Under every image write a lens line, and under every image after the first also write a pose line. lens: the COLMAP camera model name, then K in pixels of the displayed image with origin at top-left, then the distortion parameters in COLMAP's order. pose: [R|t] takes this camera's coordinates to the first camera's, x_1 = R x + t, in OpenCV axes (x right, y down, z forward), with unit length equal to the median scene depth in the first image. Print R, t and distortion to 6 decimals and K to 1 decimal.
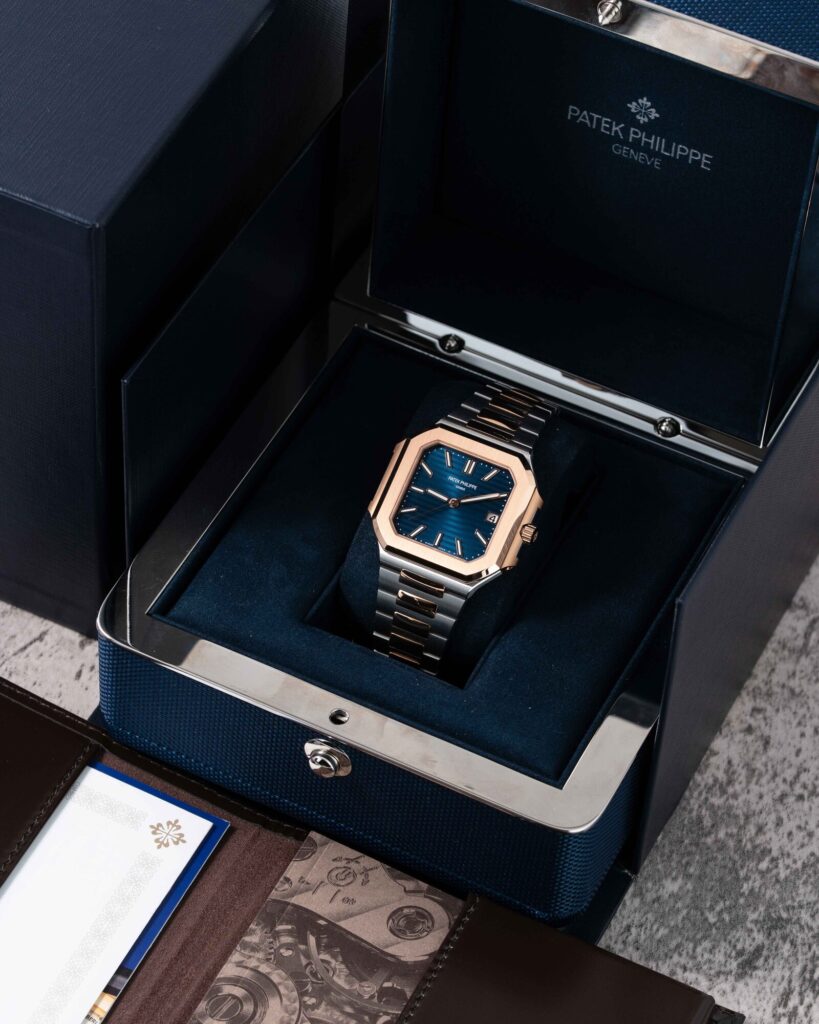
lens RADIAL K [[5095.9, 0, 409.5], [0, 5095.9, 512.2], [0, 0, 1]] dist [0.188300, 0.000000]
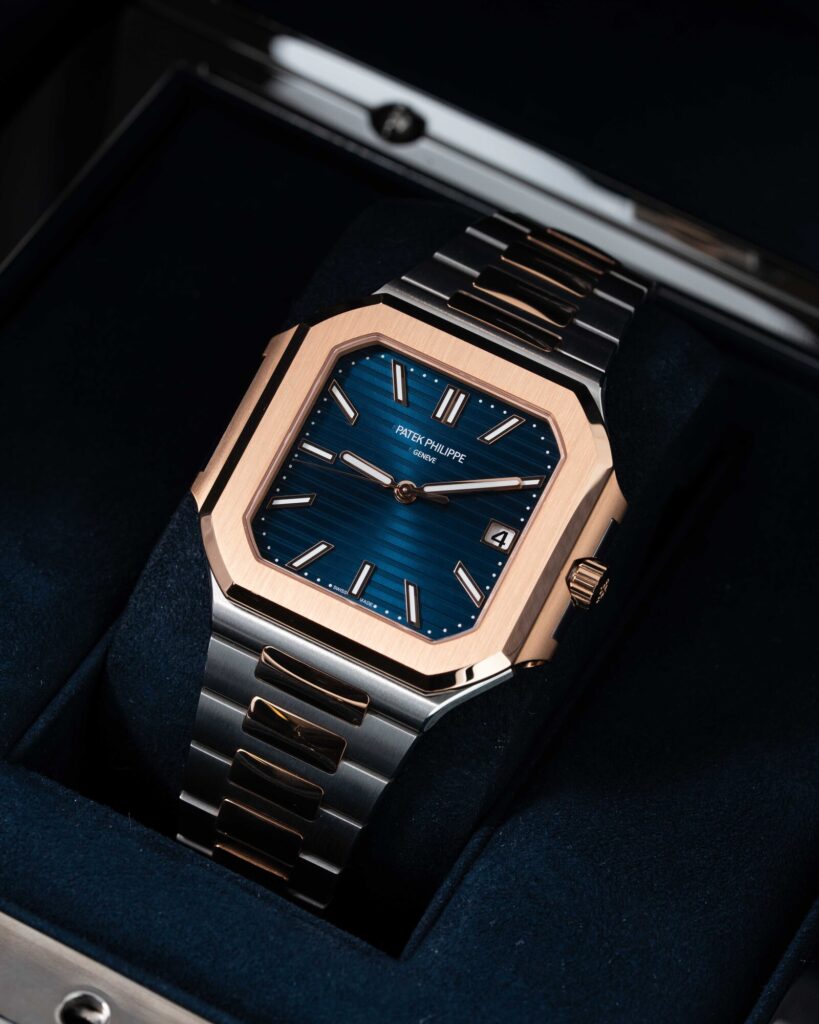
lens RADIAL K [[5095.9, 0, 409.2], [0, 5095.9, 511.4], [0, 0, 1]] dist [0.188300, 0.000000]
pose [[0.995478, 0.074496, 0.058944, -0.014718], [-0.074764, 0.997198, 0.002362, -0.001255], [-0.058603, -0.006758, 0.998258, 0.595908]]
